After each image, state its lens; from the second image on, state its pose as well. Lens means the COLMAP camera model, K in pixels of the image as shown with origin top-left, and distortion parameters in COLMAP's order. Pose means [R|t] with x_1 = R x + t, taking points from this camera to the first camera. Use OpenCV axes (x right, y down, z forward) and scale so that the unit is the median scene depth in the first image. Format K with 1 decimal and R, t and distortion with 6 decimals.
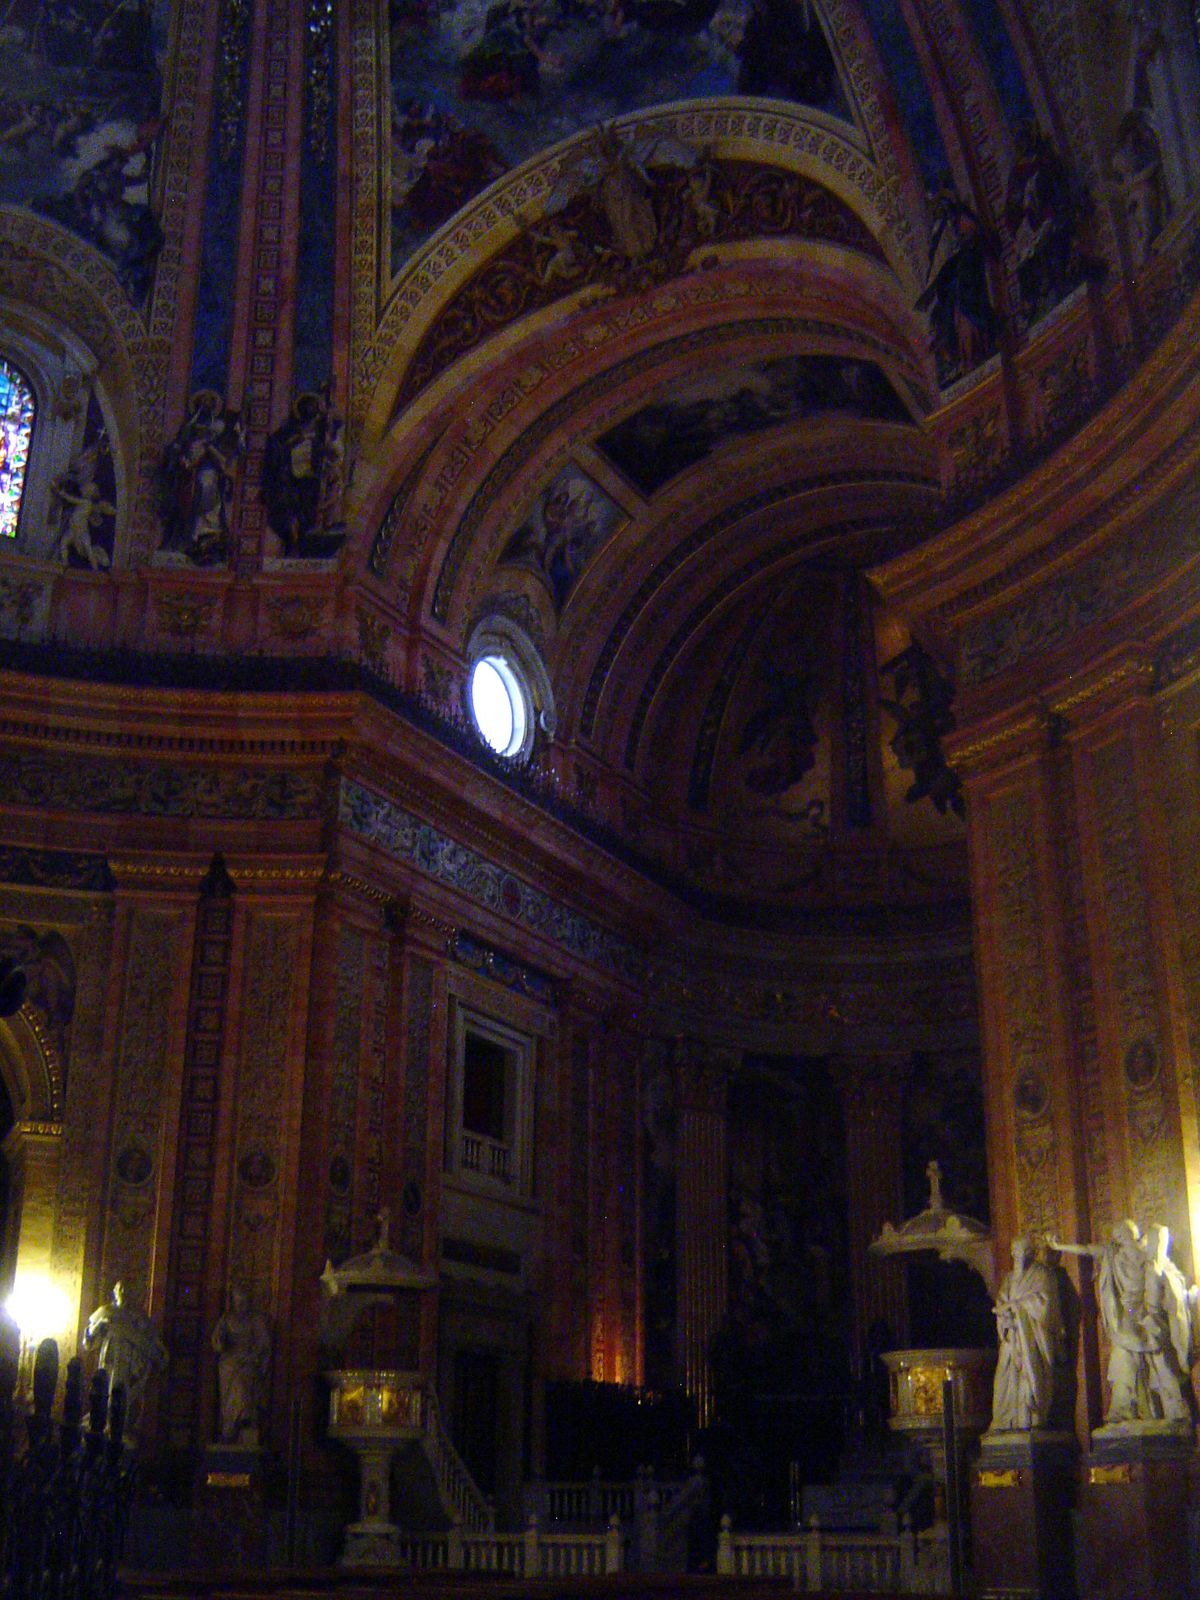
lens RADIAL K [[1850.1, 0, 596.7], [0, 1850.1, 805.4], [0, 0, 1]] dist [-0.126034, 0.000000]
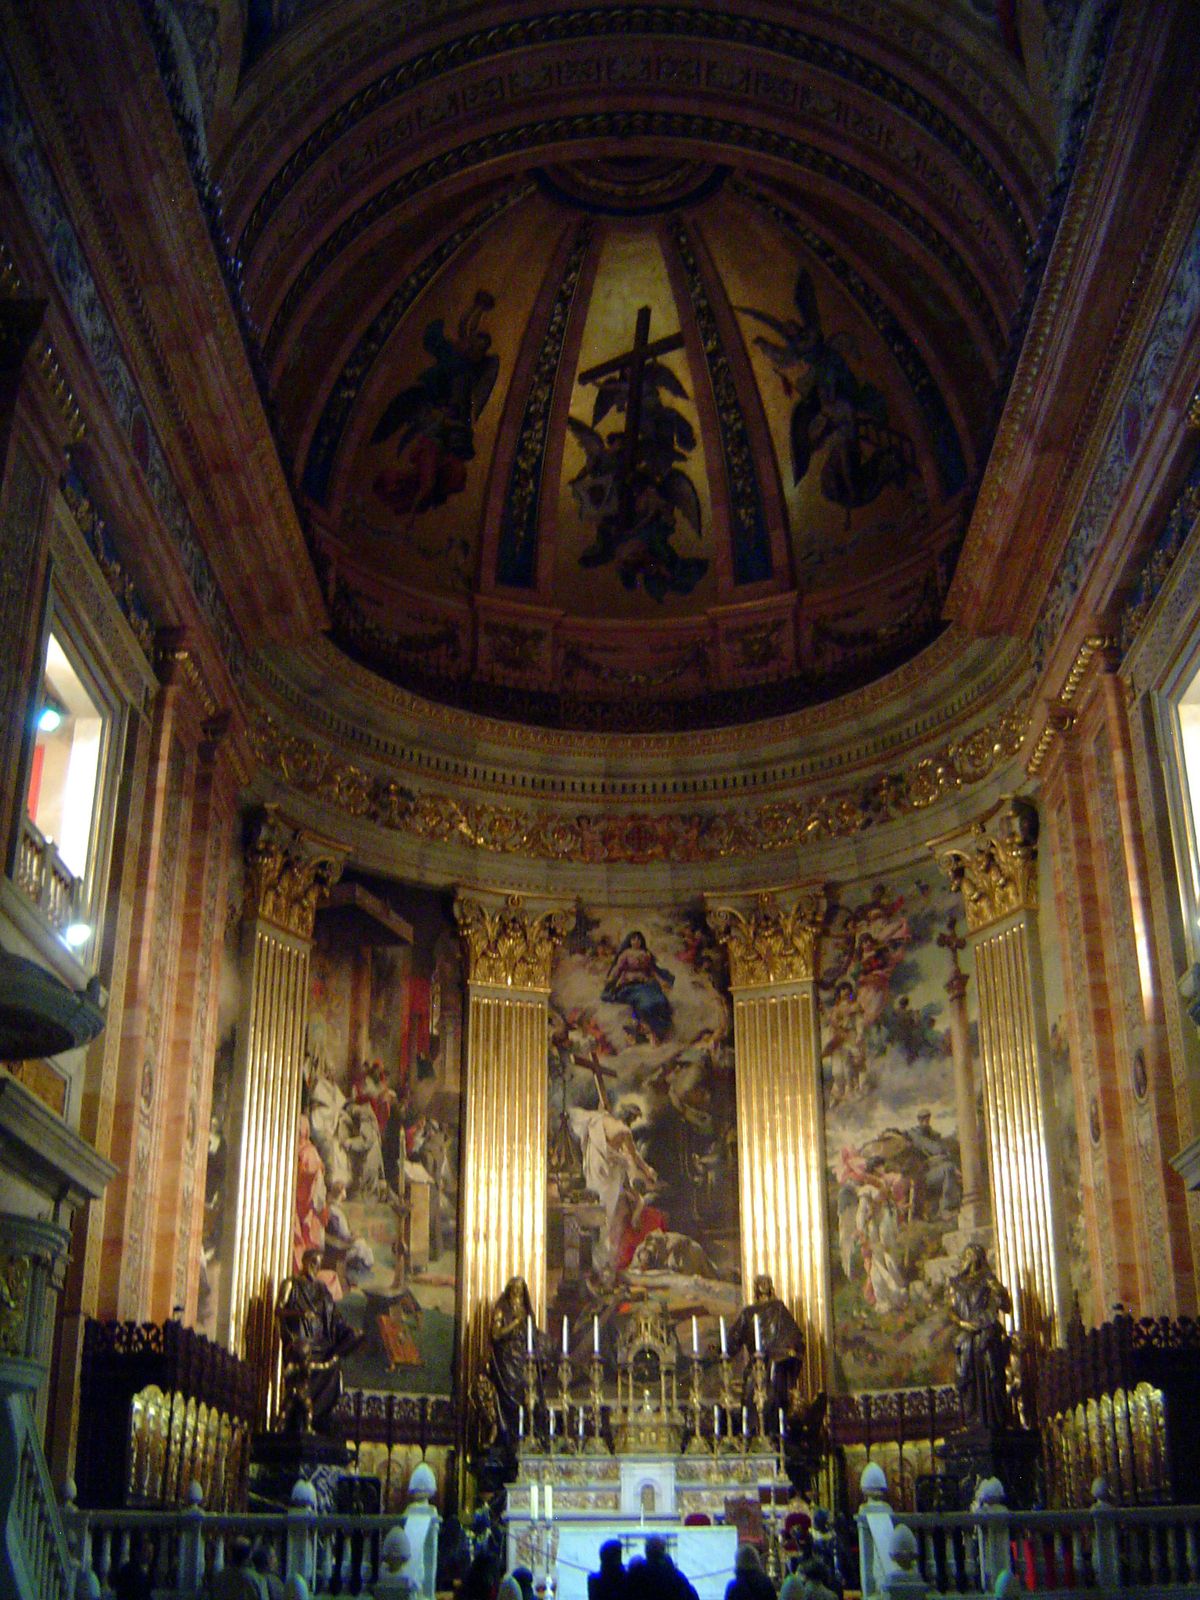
lens RADIAL K [[1850.1, 0, 599.0], [0, 1850.1, 797.6], [0, 0, 1]] dist [-0.126034, 0.000000]
pose [[0.899981, 0.168512, 0.402041, -0.103948], [-0.154844, 0.985697, -0.066524, 0.141094], [-0.407501, -0.002384, 0.913202, 0.364790]]
